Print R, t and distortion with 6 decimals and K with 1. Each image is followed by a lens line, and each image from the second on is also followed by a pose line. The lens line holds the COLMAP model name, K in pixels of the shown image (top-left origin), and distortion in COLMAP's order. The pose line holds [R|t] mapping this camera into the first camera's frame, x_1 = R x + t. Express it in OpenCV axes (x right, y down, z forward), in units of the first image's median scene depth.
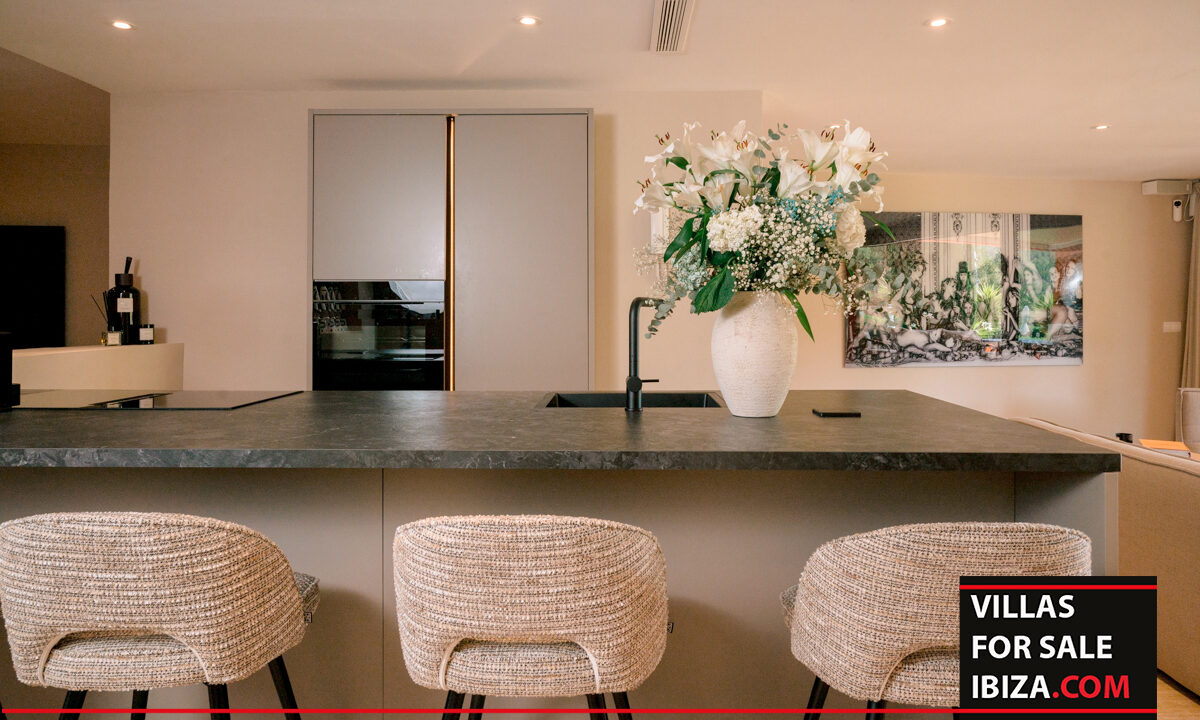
lens RADIAL K [[826.7, 0, 610.4], [0, 826.7, 297.0], [0, 0, 1]] dist [-0.008639, -0.000975]
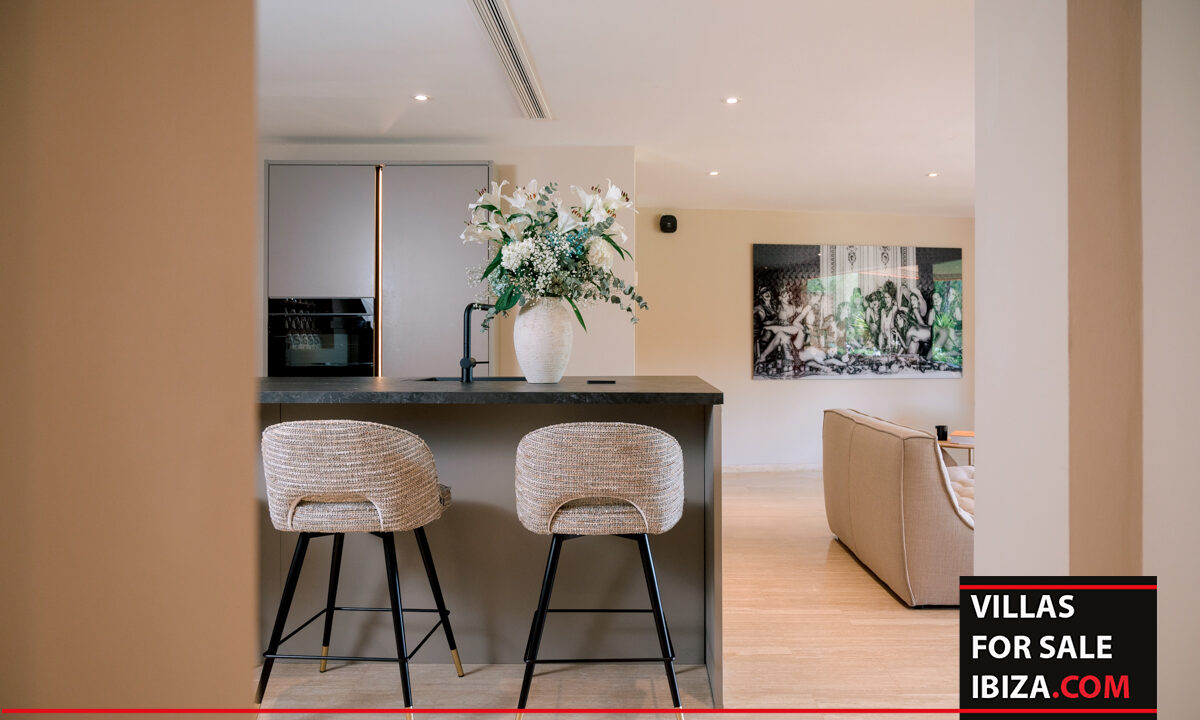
lens RADIAL K [[826.7, 0, 649.7], [0, 826.7, 338.3], [0, 0, 1]] dist [-0.008639, -0.000975]
pose [[0.999715, 0.000449, 0.023864, 0.111030], [-0.000663, 0.999960, 0.008958, 0.017605], [-0.023859, -0.008971, 0.999675, -0.155304]]
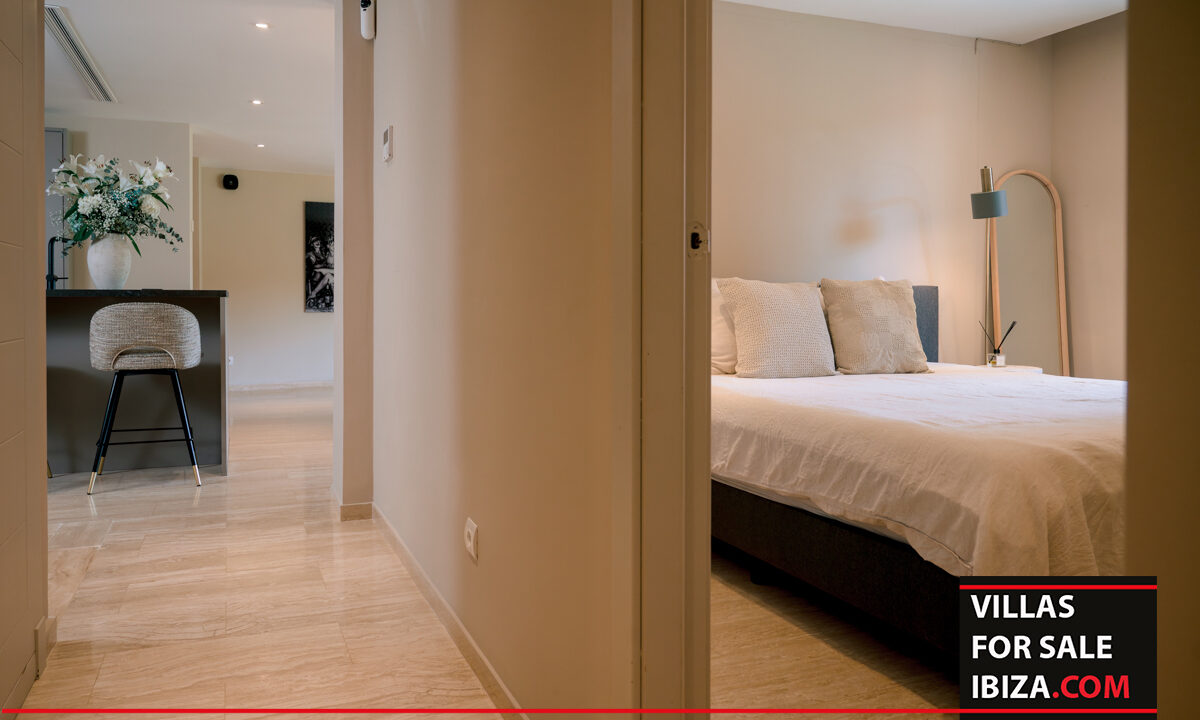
lens RADIAL K [[826.7, 0, 557.9], [0, 826.7, 308.9], [0, 0, 1]] dist [-0.008639, -0.000975]
pose [[0.927966, -0.005376, 0.372625, 0.155900], [-0.003343, 0.999736, 0.022748, 0.046481], [-0.372649, -0.022356, 0.927703, -0.491649]]
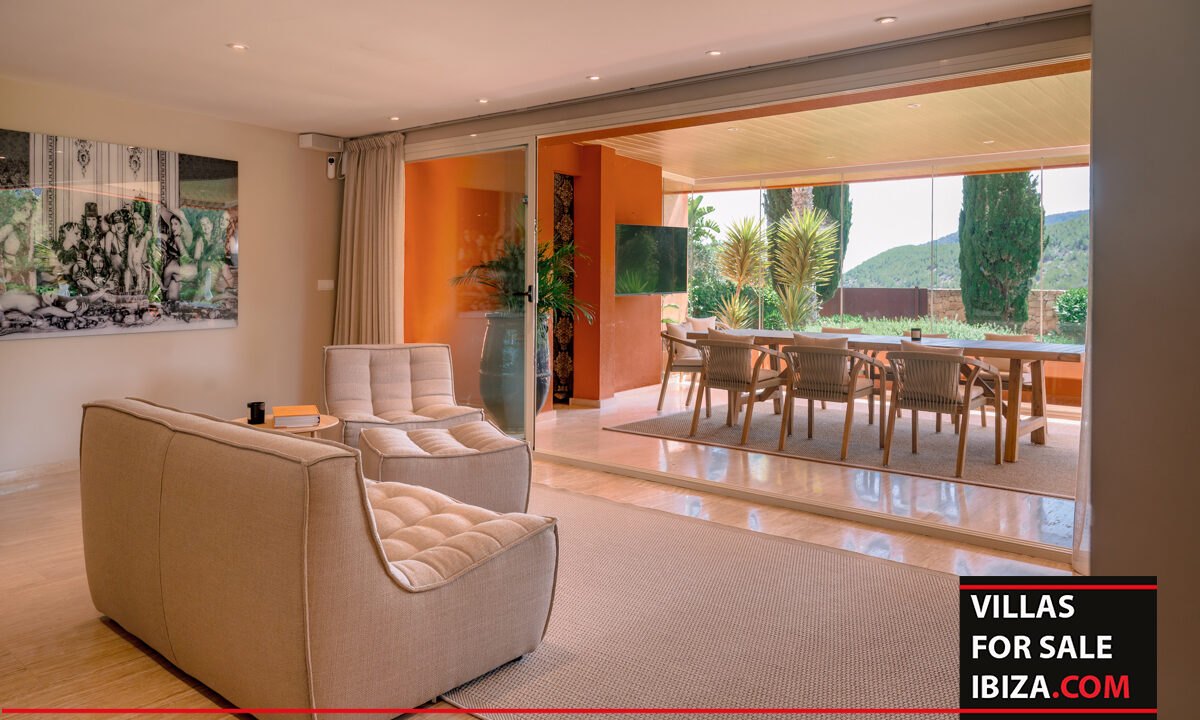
lens RADIAL K [[826.7, 0, 597.6], [0, 826.7, 285.5], [0, 0, 1]] dist [-0.008639, -0.000975]
pose [[0.633656, -0.003042, 0.773609, 0.124899], [-0.015800, 0.999733, 0.016873, 0.015732], [-0.773454, -0.022914, 0.633439, 0.121081]]
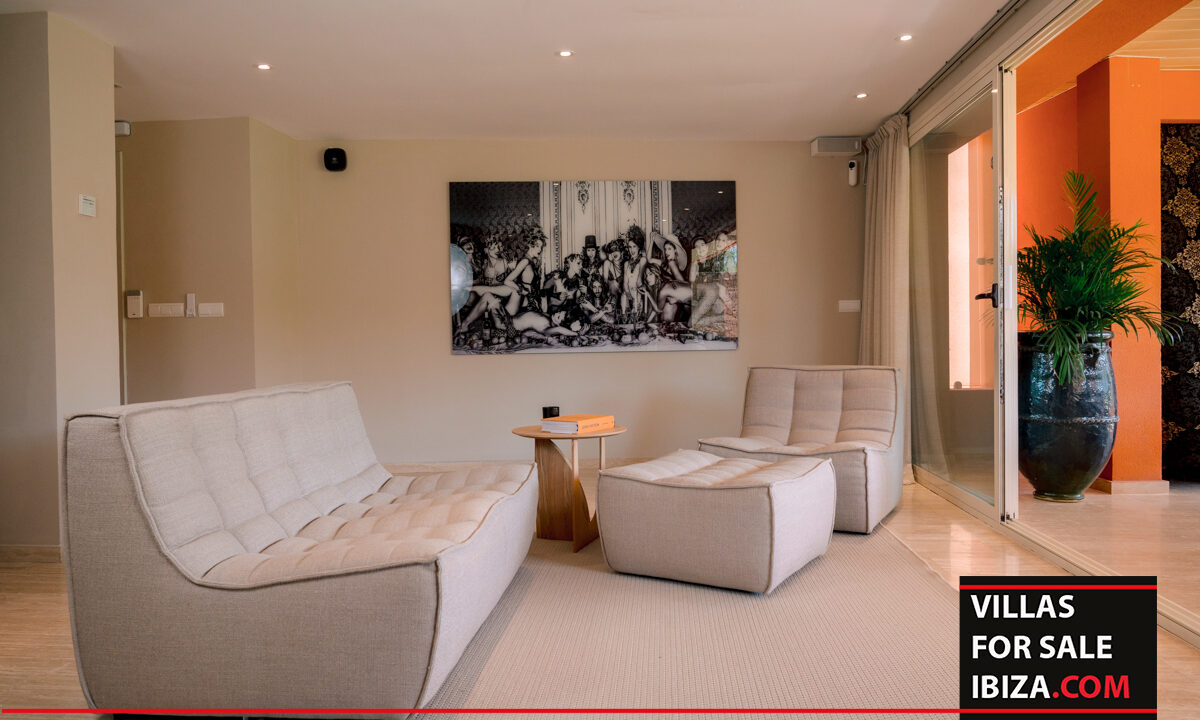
lens RADIAL K [[826.7, 0, 605.8], [0, 826.7, 337.2], [0, 0, 1]] dist [-0.008639, -0.000975]
pose [[0.997075, -0.017315, -0.074436, 0.518965], [0.018066, 0.999792, 0.009434, 0.060700], [0.074257, -0.010751, 0.997181, 0.103382]]
